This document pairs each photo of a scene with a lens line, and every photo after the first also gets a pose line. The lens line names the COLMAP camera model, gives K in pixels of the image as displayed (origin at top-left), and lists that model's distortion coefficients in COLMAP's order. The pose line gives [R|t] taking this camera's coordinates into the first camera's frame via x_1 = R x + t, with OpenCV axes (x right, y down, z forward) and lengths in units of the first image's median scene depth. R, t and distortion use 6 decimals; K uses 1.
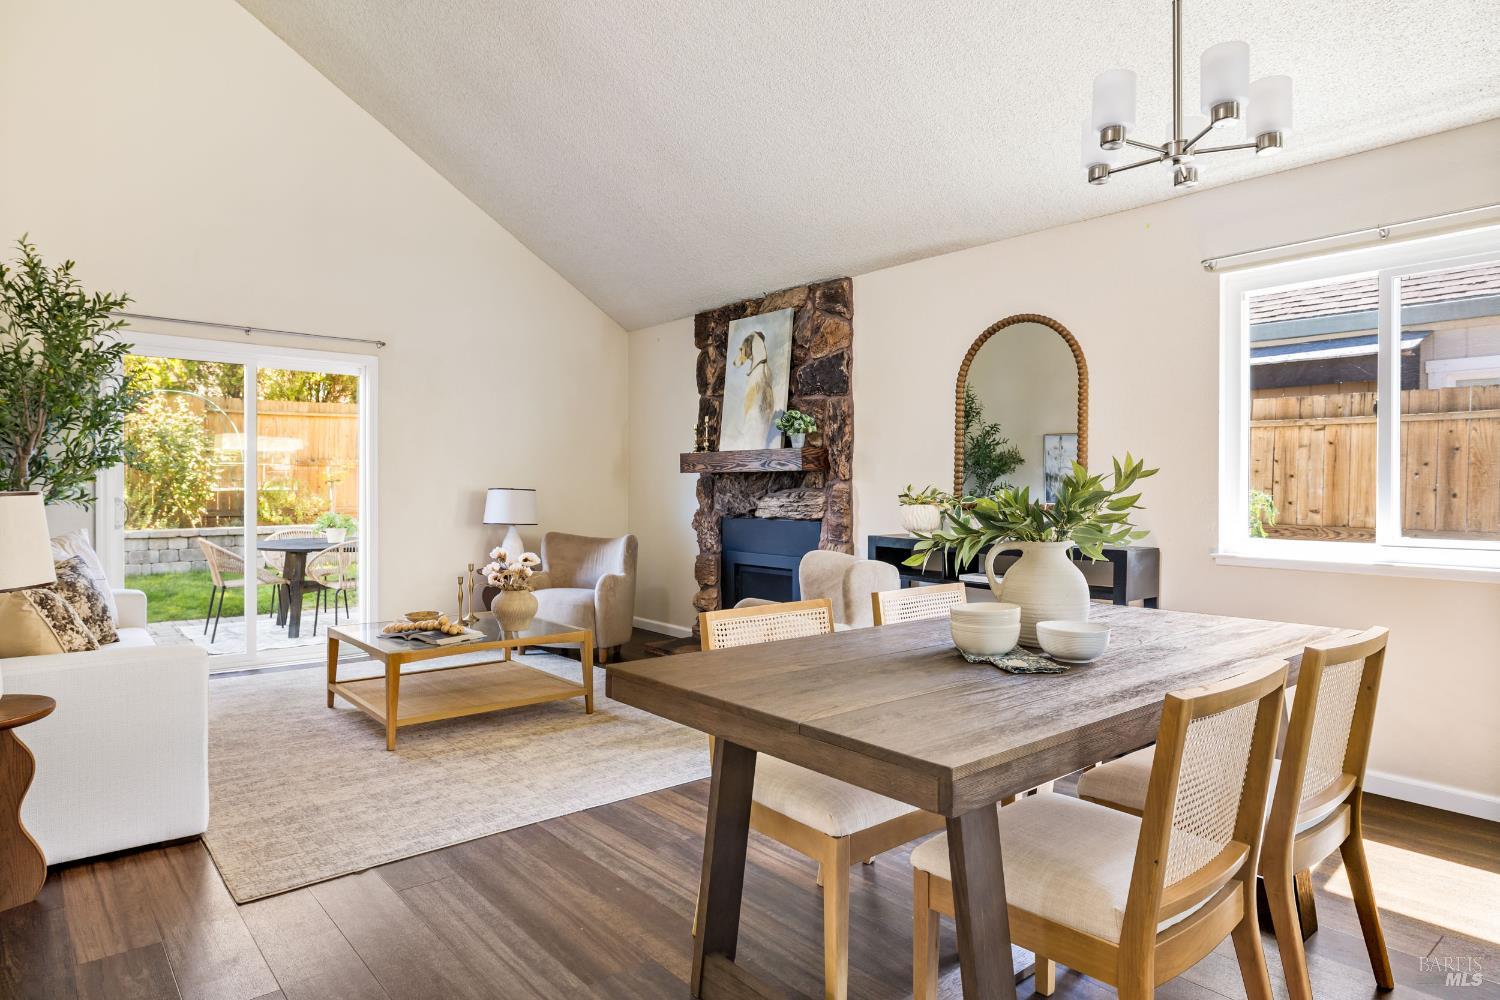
lens RADIAL K [[886.0, 0, 750.0], [0, 886.0, 500.0], [0, 0, 1]] dist [0.003130, 0.000472]
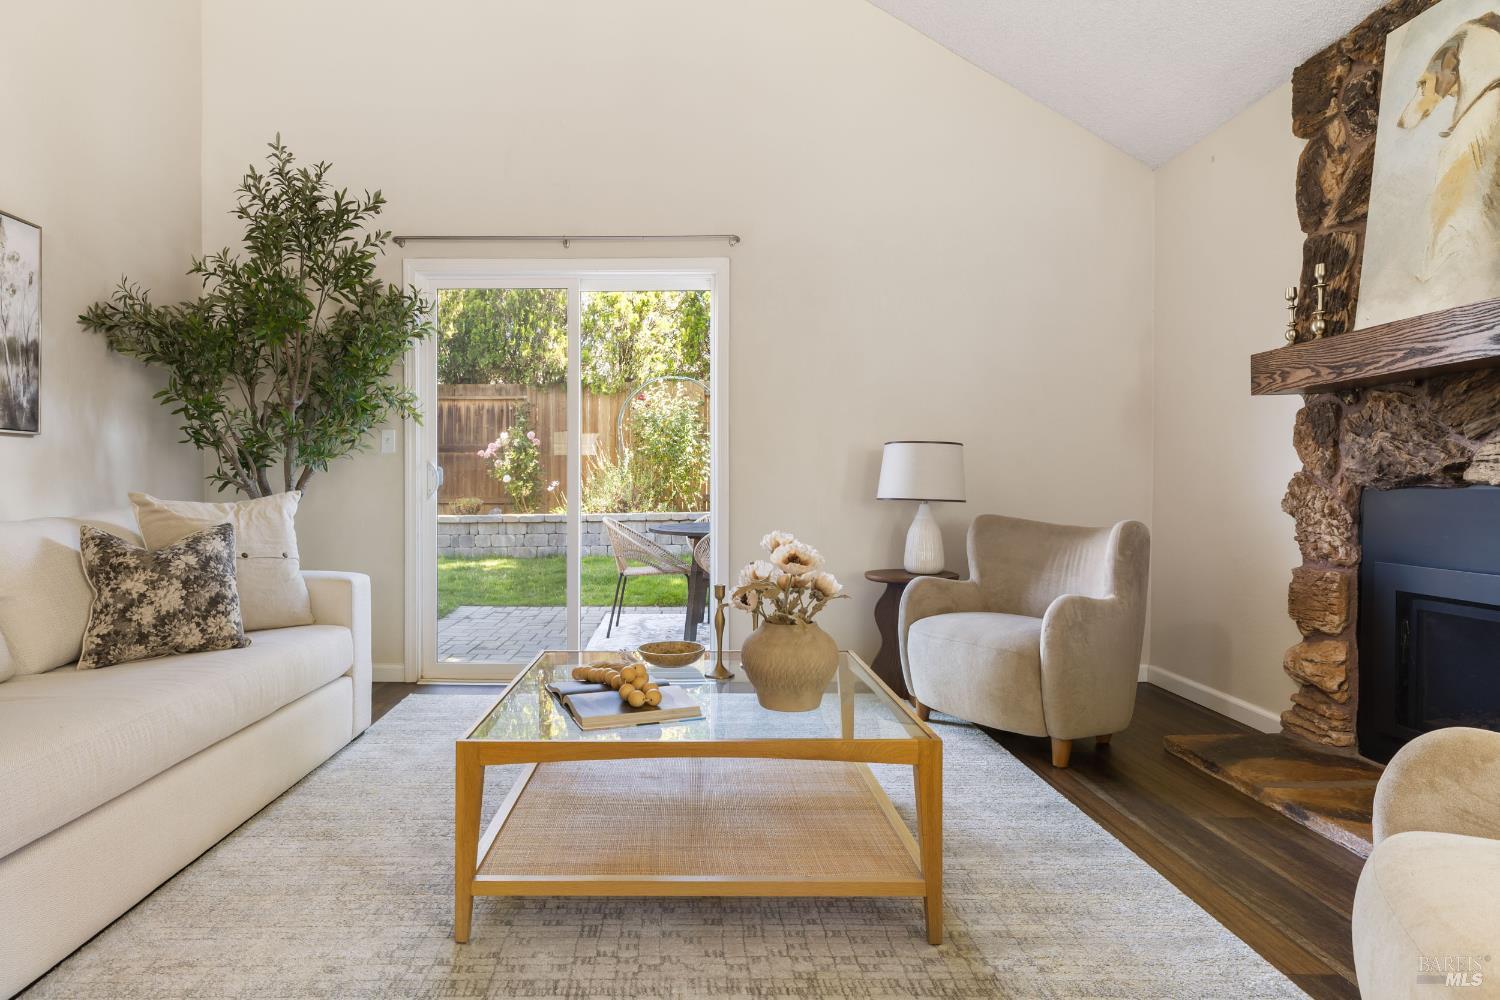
lens RADIAL K [[766.1, 0, 747.3], [0, 766.1, 511.4], [0, 0, 1]] dist [-0.001410, 0.000130]
pose [[0.754139, 0.007280, -0.656675, -0.011551], [-0.001190, 0.999952, 0.009718, 0.028969], [0.656714, -0.006547, 0.754111, 0.508055]]
